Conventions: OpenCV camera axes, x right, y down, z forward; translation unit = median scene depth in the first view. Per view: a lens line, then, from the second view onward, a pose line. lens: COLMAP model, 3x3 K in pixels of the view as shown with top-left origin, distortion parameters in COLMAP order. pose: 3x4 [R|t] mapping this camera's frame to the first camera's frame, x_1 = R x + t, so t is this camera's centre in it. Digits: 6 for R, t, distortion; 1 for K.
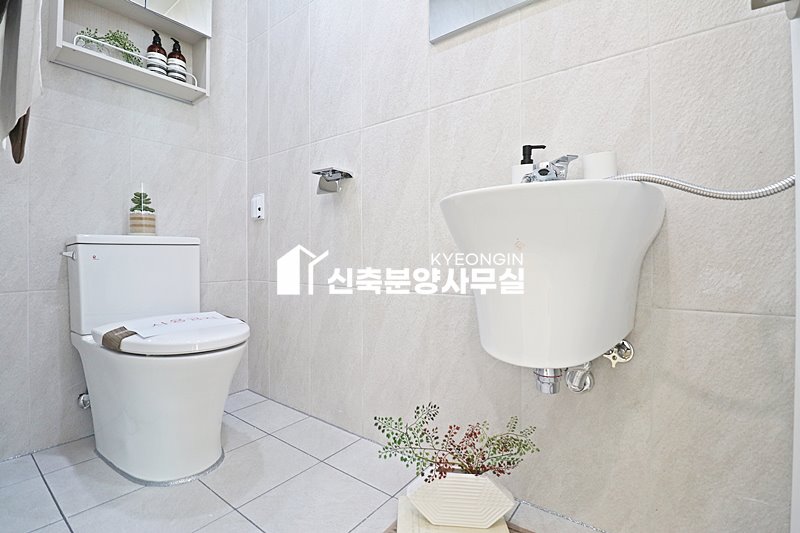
lens RADIAL K [[369.6, 0, 399.4], [0, 369.6, 257.8], [0, 0, 1]] dist [0.000967, -0.014256]
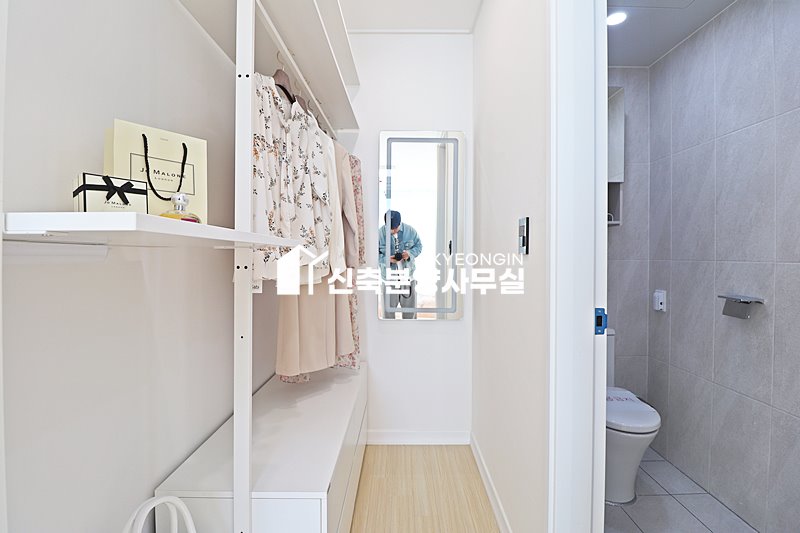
lens RADIAL K [[369.6, 0, 399.4], [0, 369.6, 257.8], [0, 0, 1]] dist [0.000967, -0.014256]
pose [[0.605519, 0.010565, -0.795761, 0.071481], [-0.008703, 0.999940, 0.006653, -0.310184], [0.795783, 0.002897, 0.605574, -0.470525]]
